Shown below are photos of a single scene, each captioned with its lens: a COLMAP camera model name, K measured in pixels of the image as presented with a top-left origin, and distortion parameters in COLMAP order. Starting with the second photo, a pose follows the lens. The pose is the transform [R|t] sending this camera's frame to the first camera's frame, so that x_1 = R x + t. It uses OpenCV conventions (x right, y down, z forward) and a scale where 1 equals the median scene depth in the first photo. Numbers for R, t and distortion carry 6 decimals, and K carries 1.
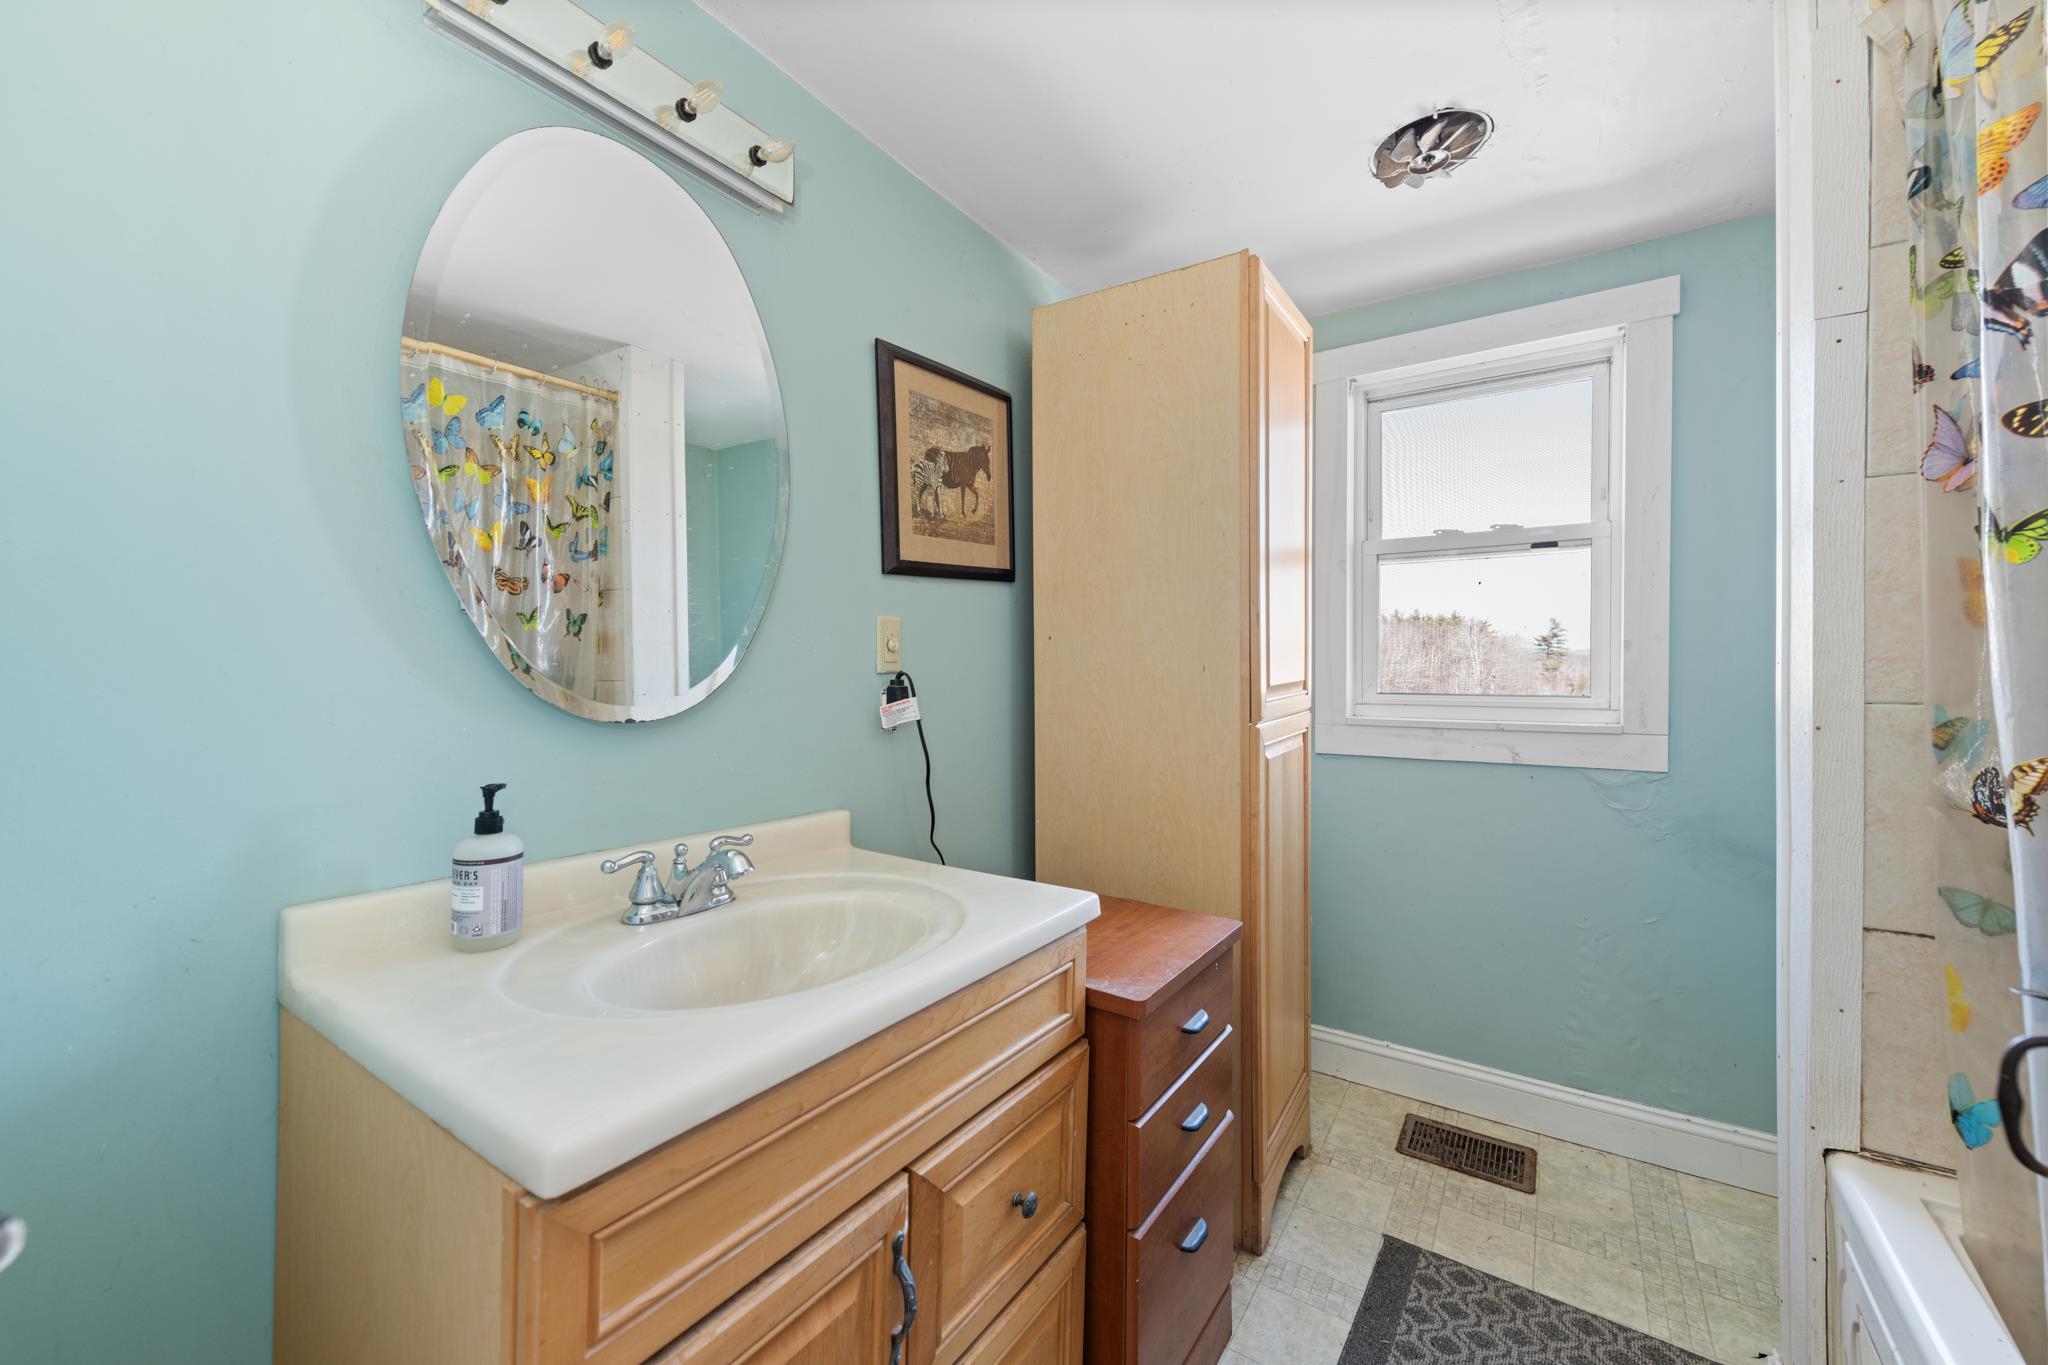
lens RADIAL K [[804.5, 0, 1031.7], [0, 804.5, 657.3], [0, 0, 1]] dist [0.012405, -0.004749]
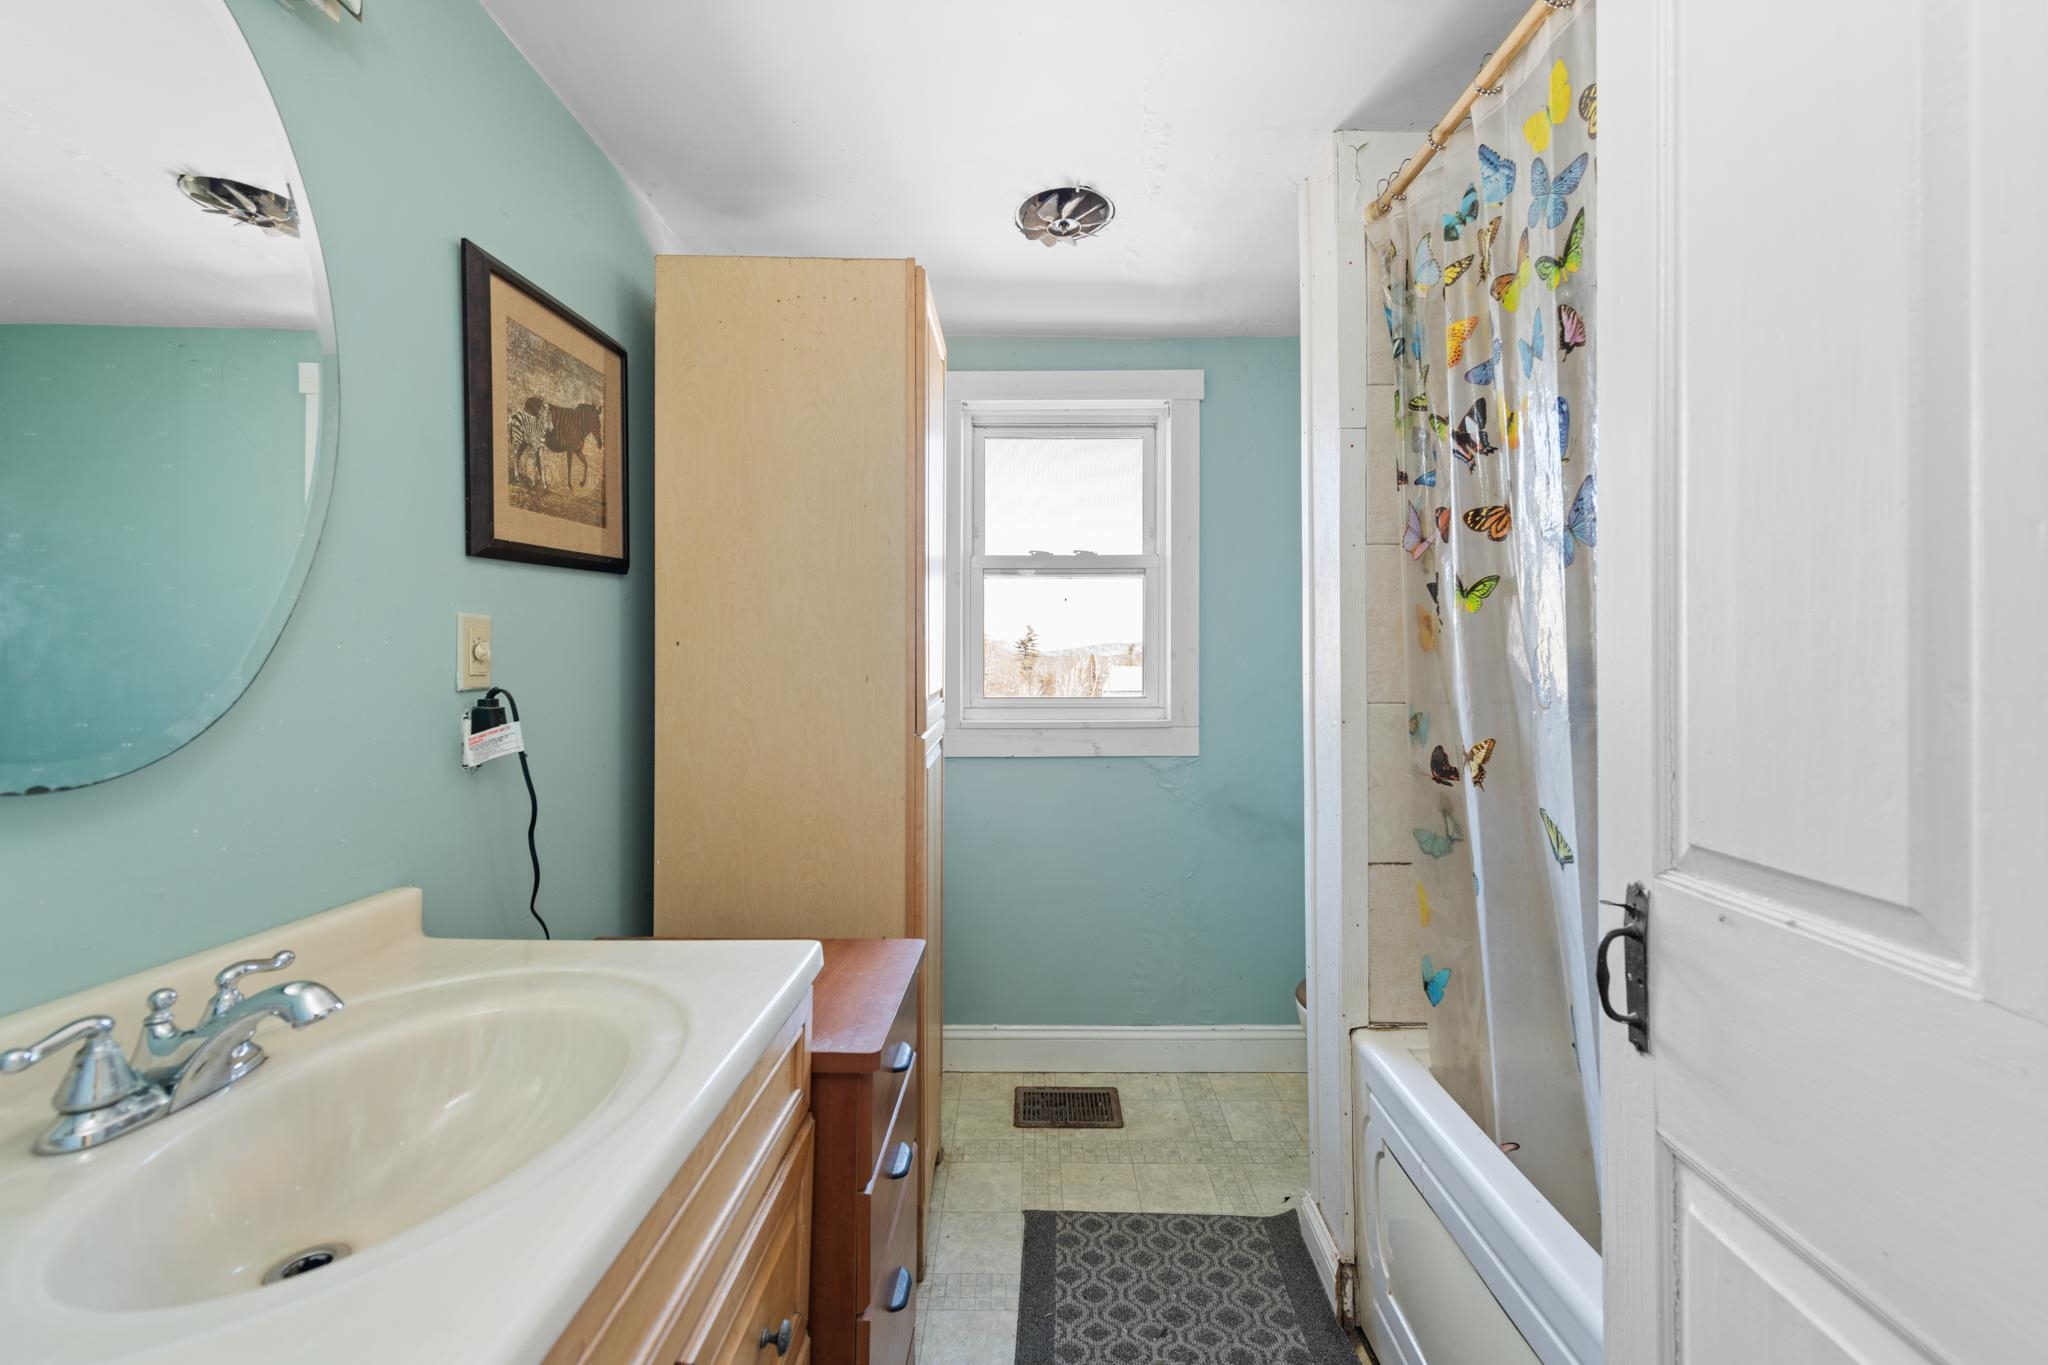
lens RADIAL K [[810.1, 0, 1037.3], [0, 810.1, 638.2], [0, 0, 1]] dist [0.016163, -0.005416]
pose [[0.833846, 0.018395, 0.551690, -0.158377], [-0.005963, 0.999686, -0.024320, -0.012651], [-0.551965, 0.016990, 0.833694, 0.087840]]
